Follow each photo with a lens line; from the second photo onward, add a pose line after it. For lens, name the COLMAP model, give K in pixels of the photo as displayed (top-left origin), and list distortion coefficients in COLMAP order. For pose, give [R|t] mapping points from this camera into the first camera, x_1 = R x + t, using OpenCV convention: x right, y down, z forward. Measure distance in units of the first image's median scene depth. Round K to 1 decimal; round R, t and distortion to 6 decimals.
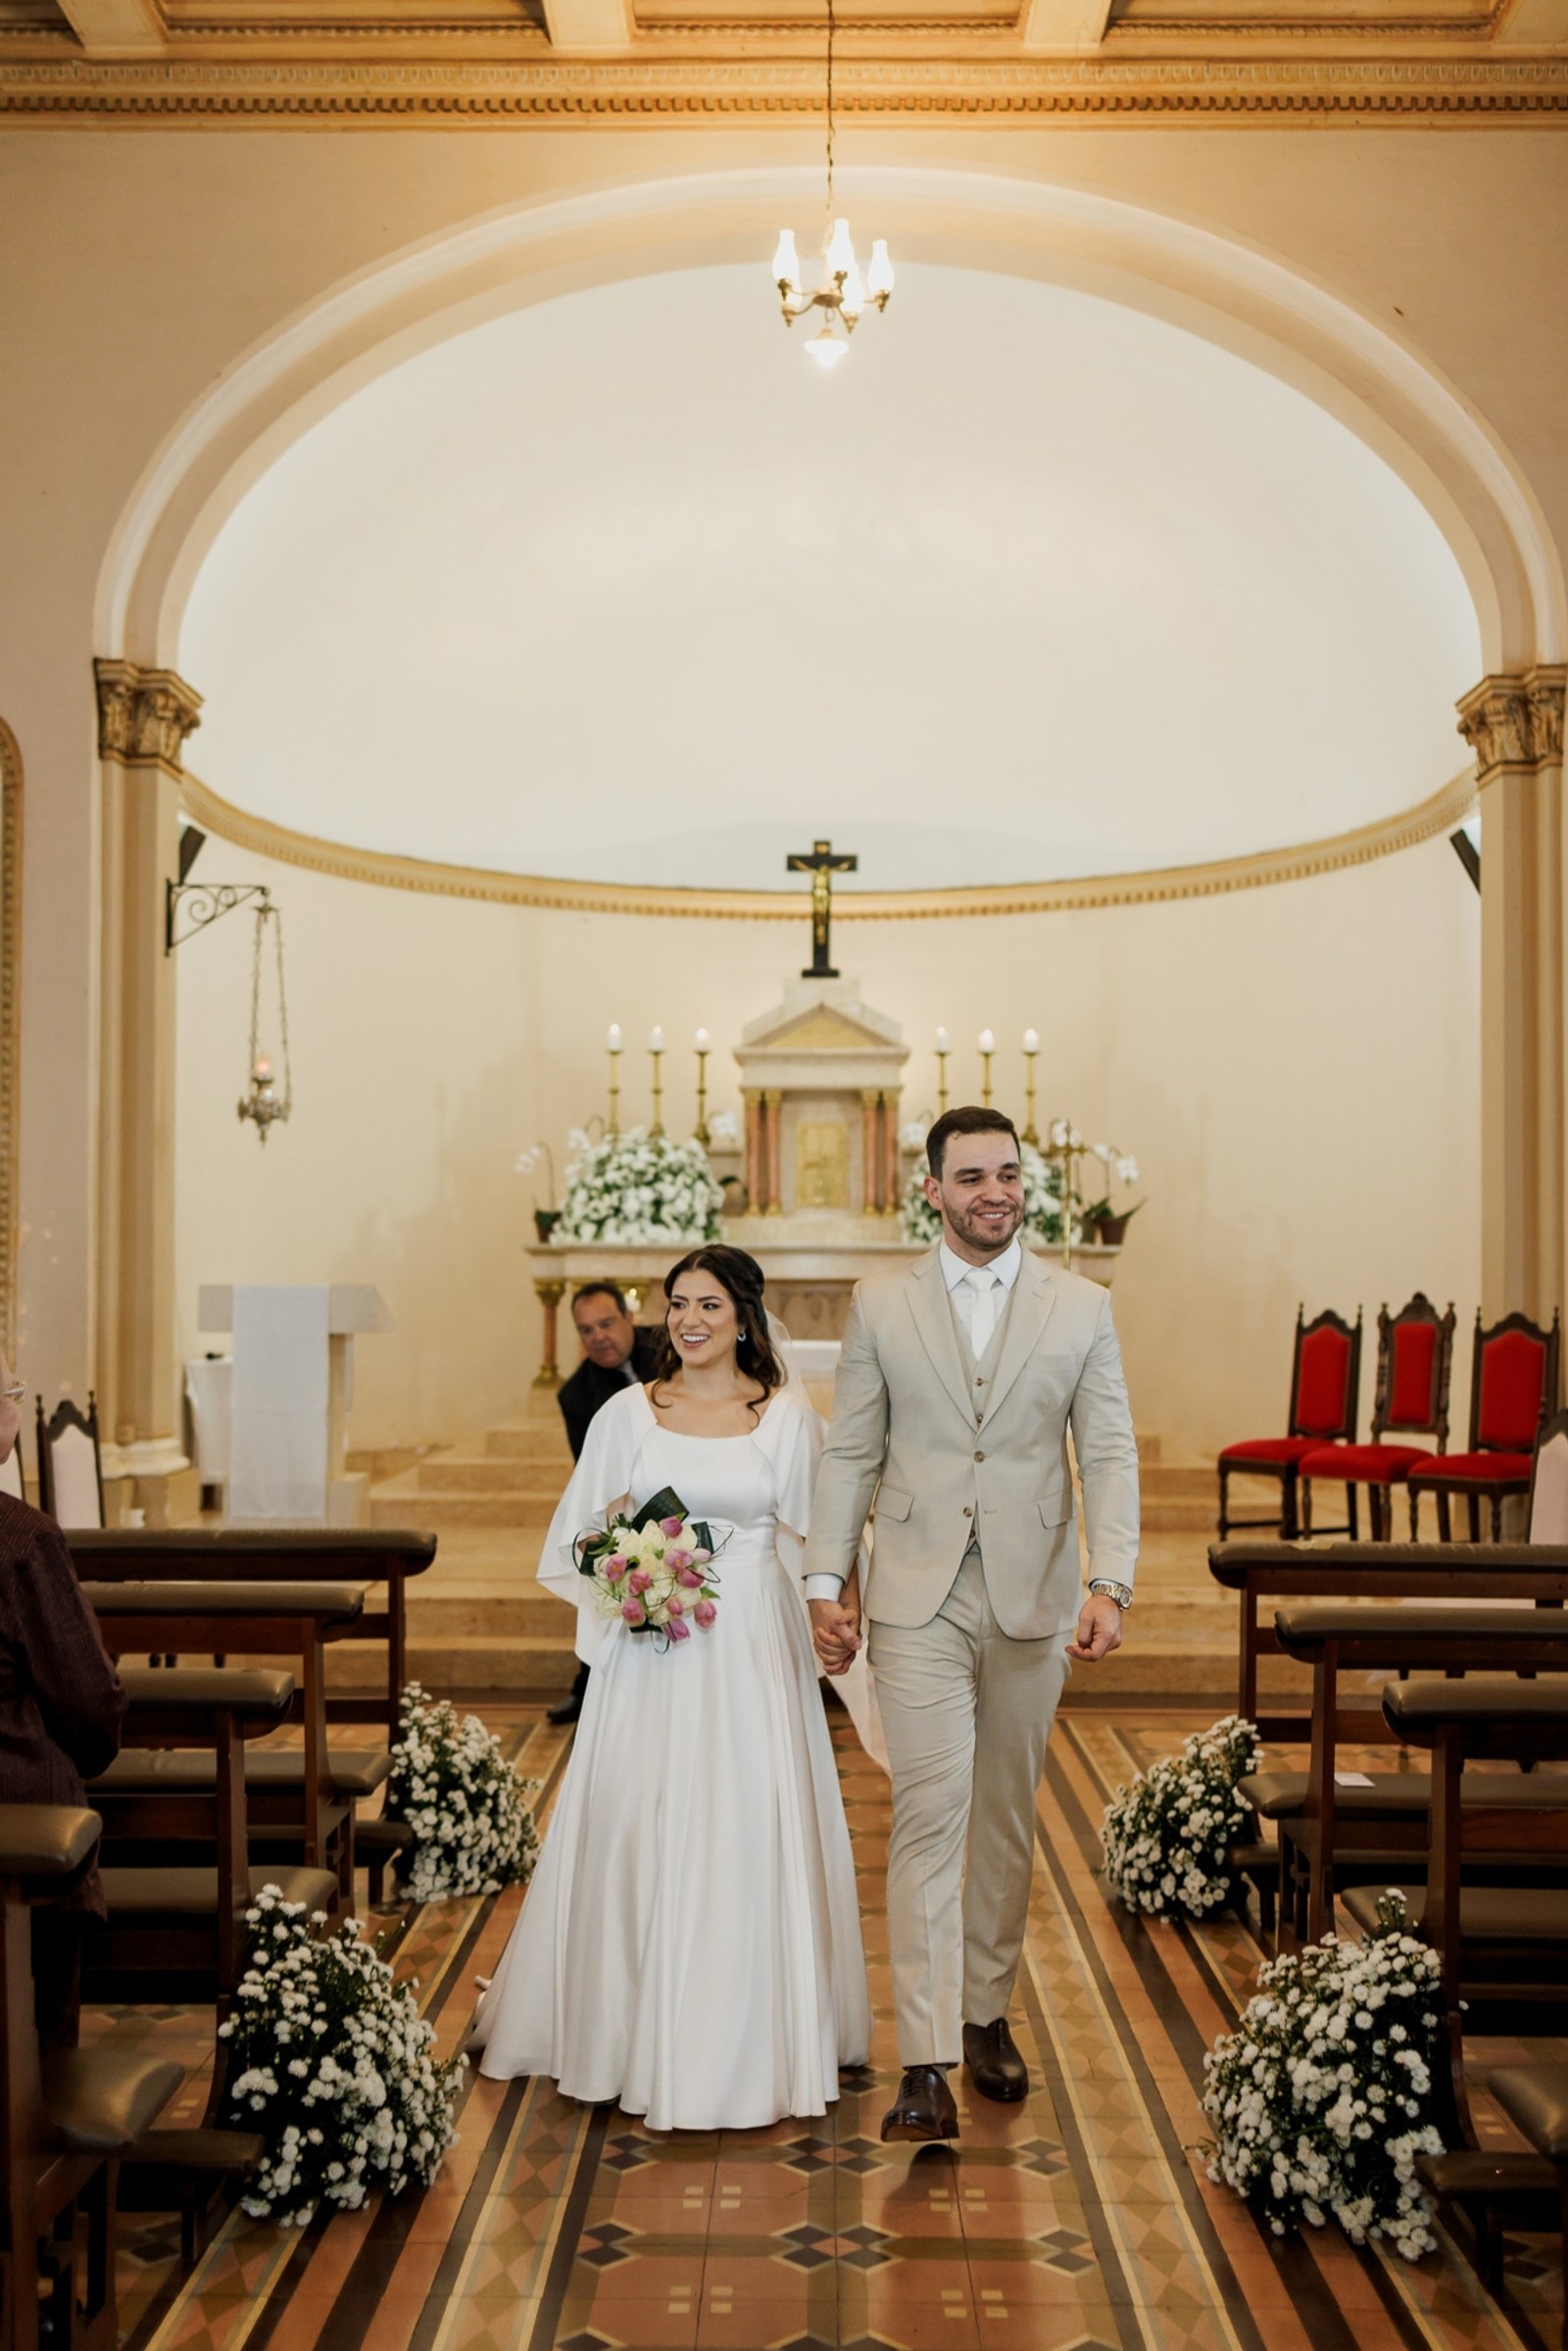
lens RADIAL K [[2508.2, 0, 784.0], [0, 2508.2, 1175.5], [0, 0, 1]] dist [0.006294, 0.026977]
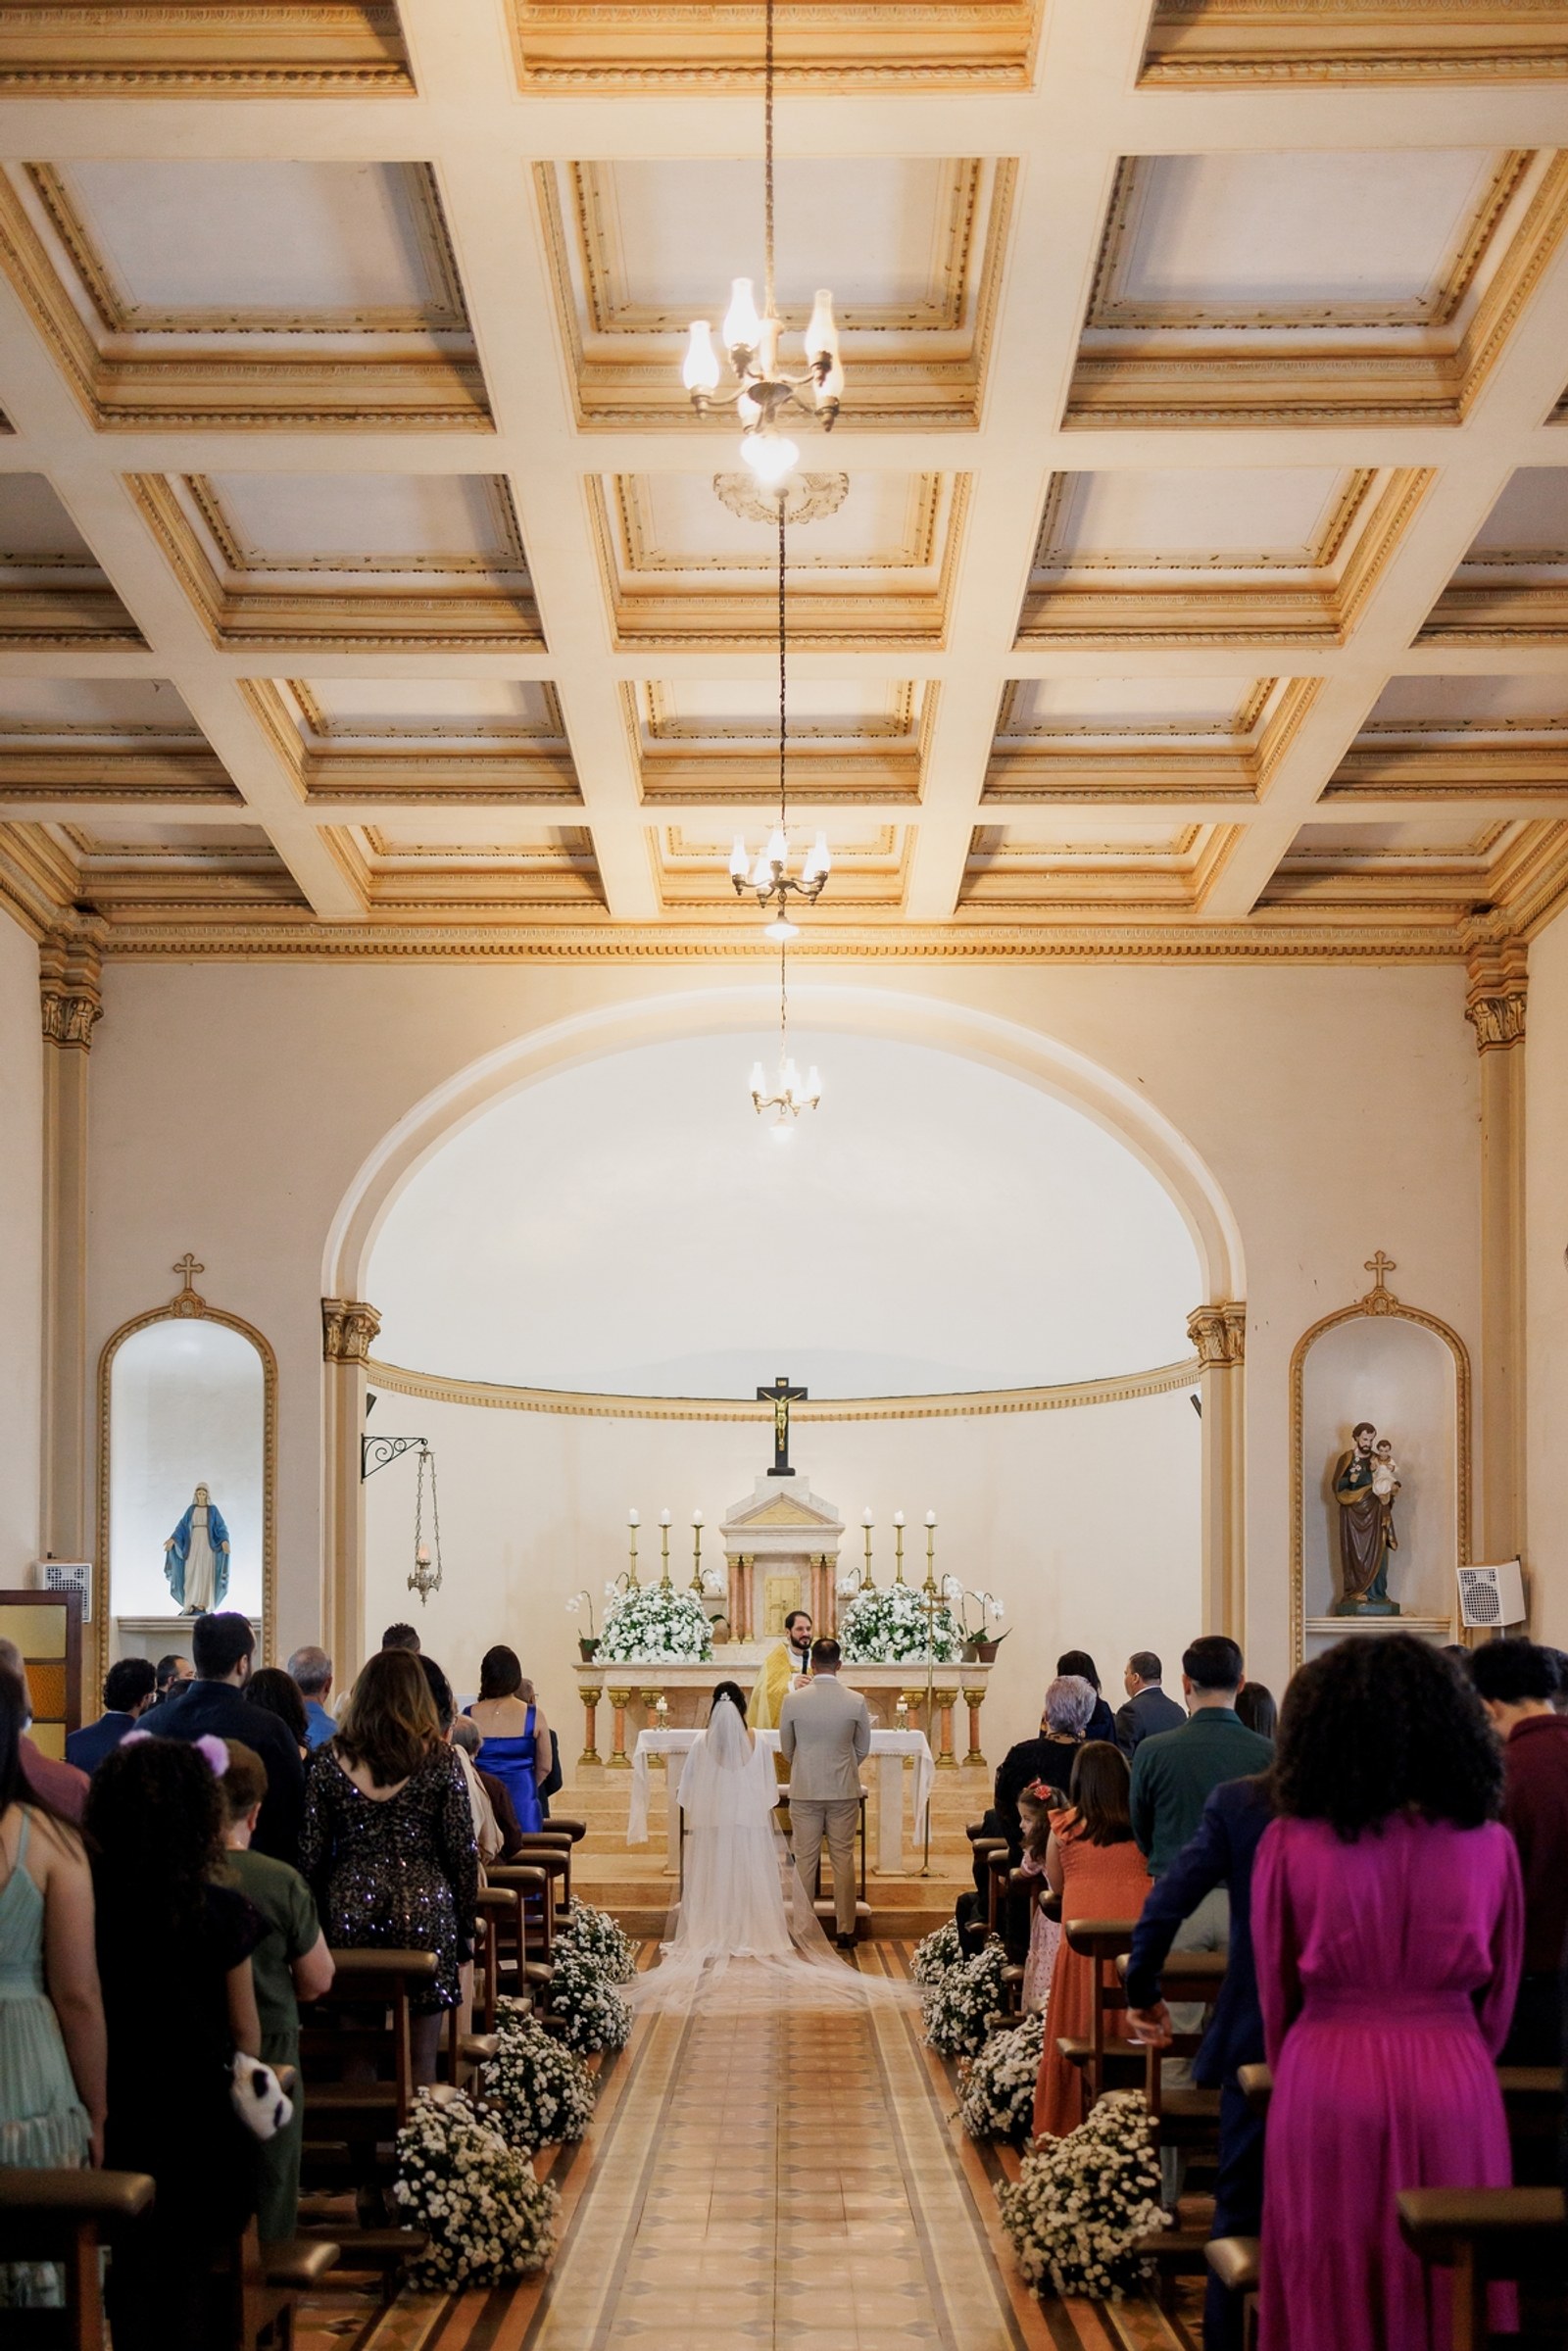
lens RADIAL K [[2879.0, 0, 778.9], [0, 2879.0, 1453.1], [0, 0, 1]] dist [0.015842, -0.011545]
pose [[0.999952, -0.001912, 0.009630, -0.002584], [0.002244, 0.999396, -0.034672, -0.035718], [-0.009558, 0.034692, 0.999352, -0.654370]]
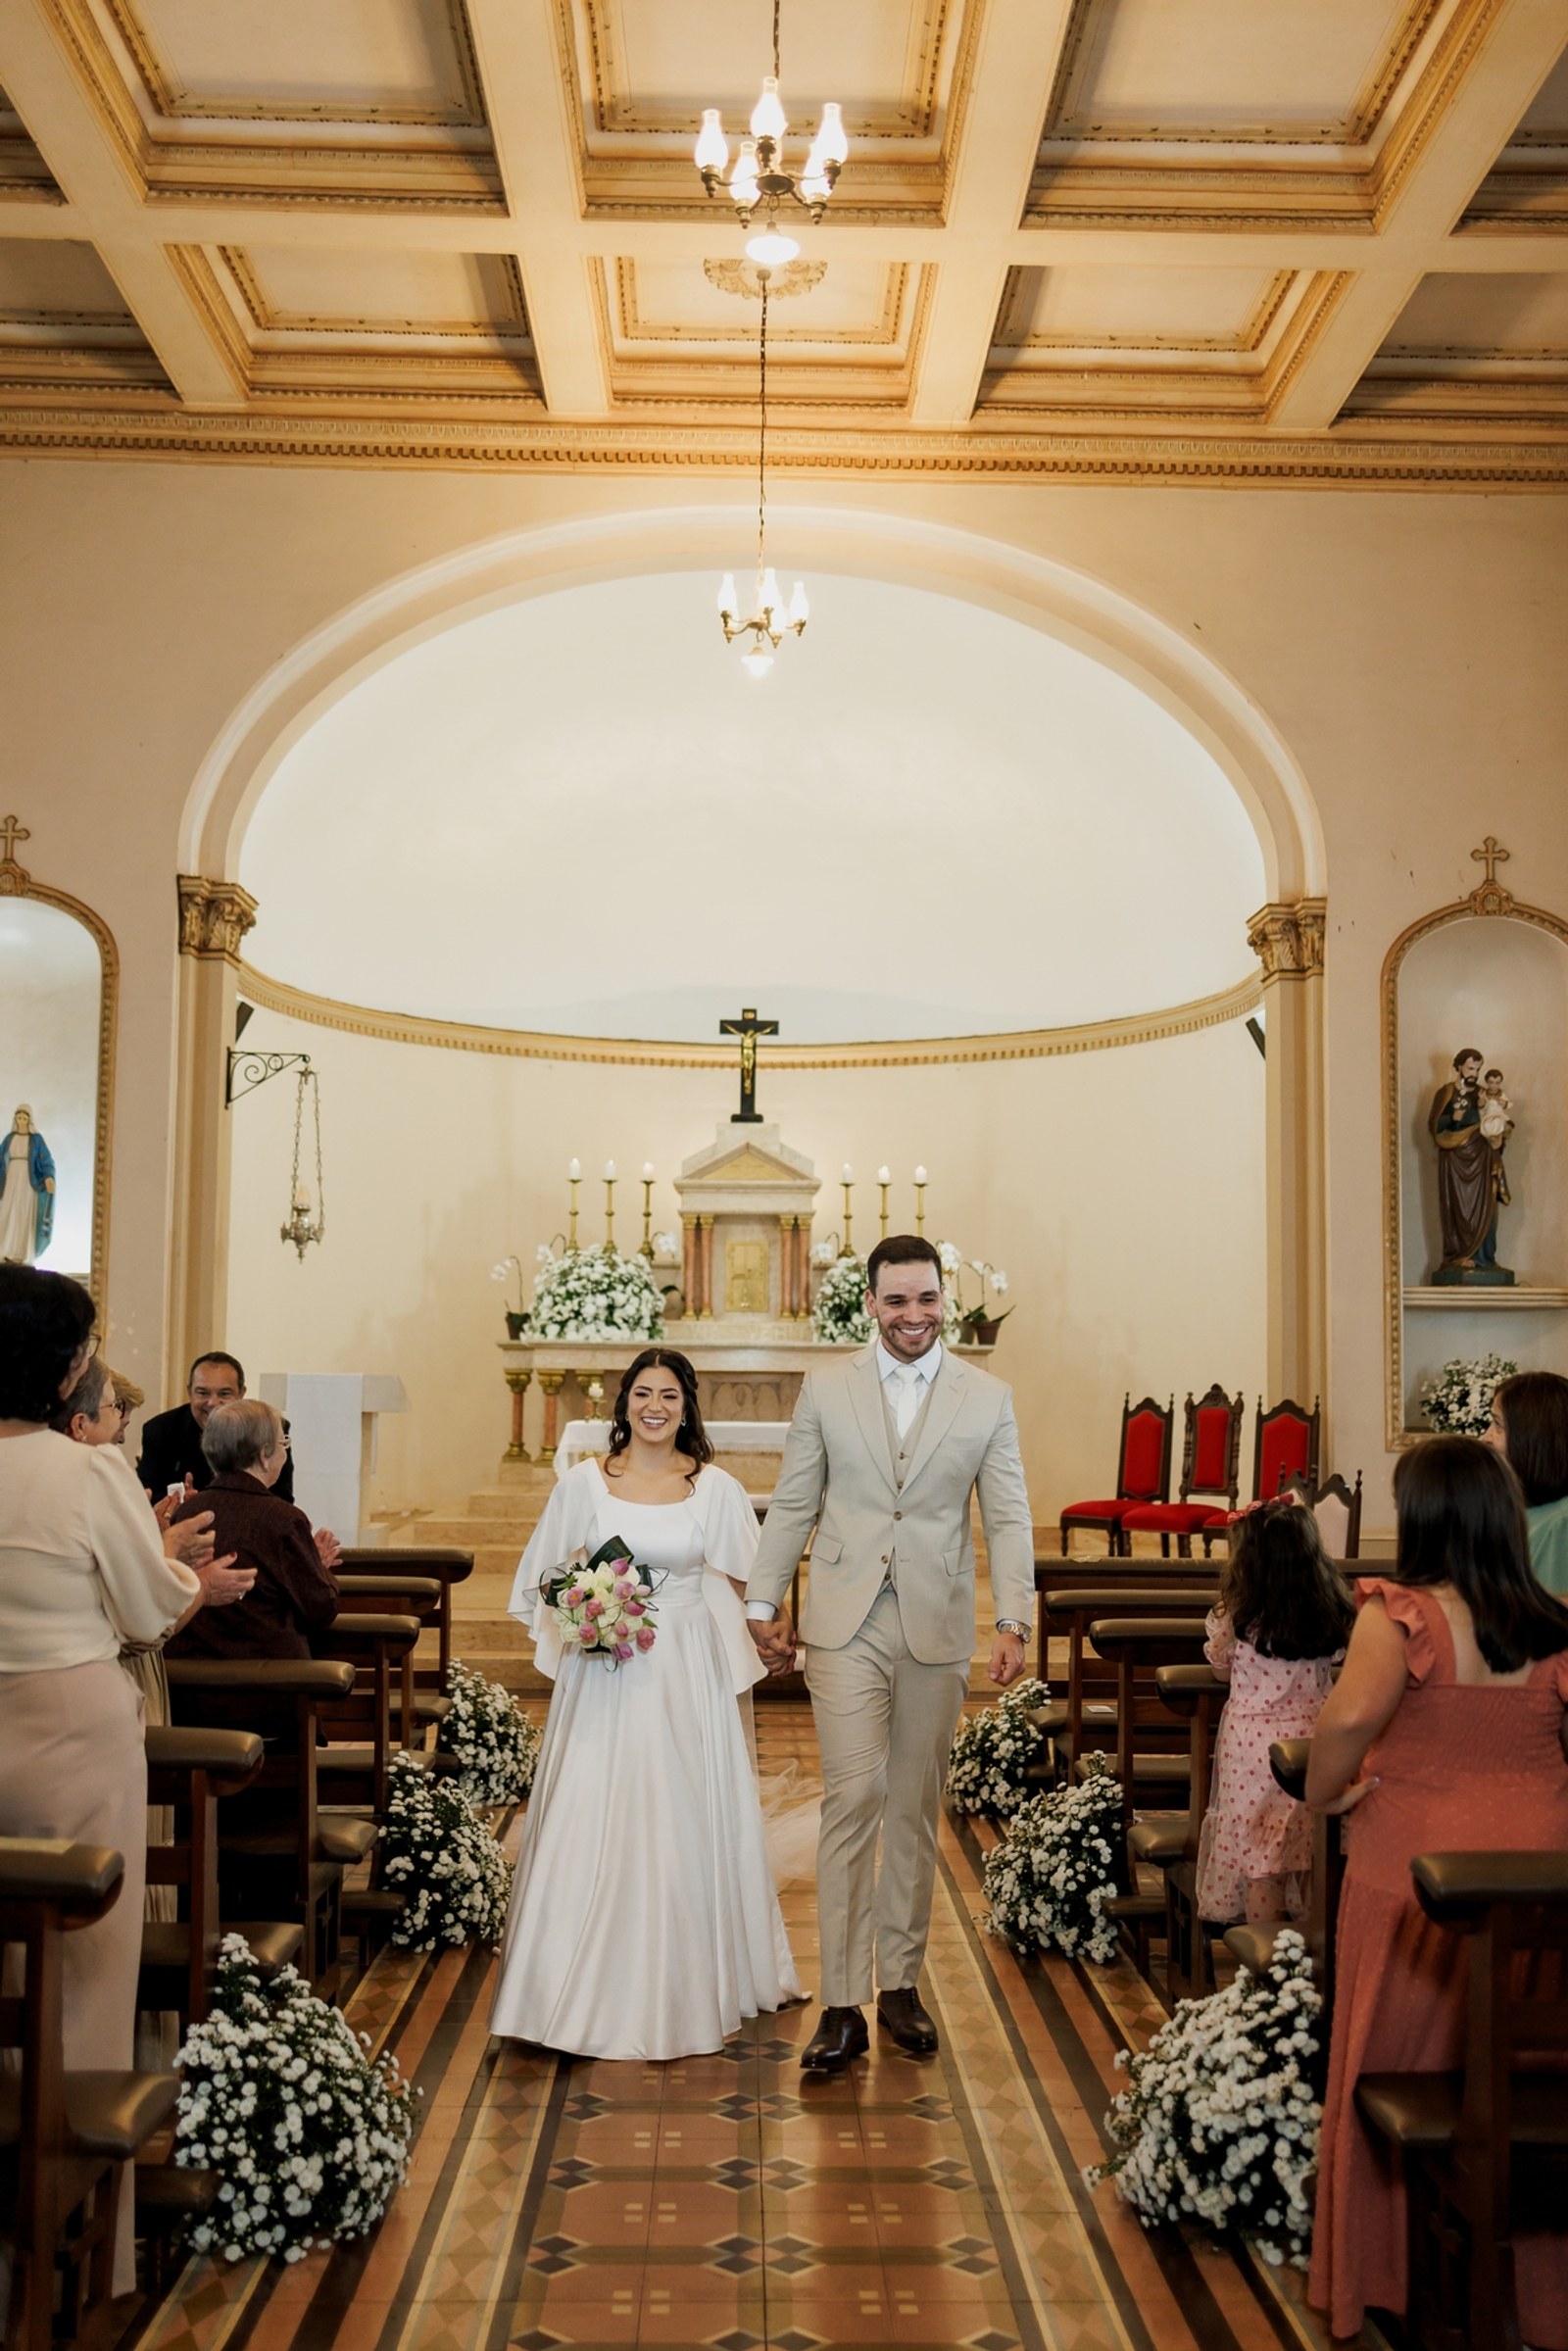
lens RADIAL K [[2488.3, 0, 814.2], [0, 2488.3, 1099.7], [0, 0, 1]] dist [0.000218, 0.006733]
pose [[0.999006, 0.010786, 0.043246, -0.005367], [-0.007840, 0.997673, -0.067723, -0.008540], [-0.043876, 0.067316, 0.996766, -0.206461]]
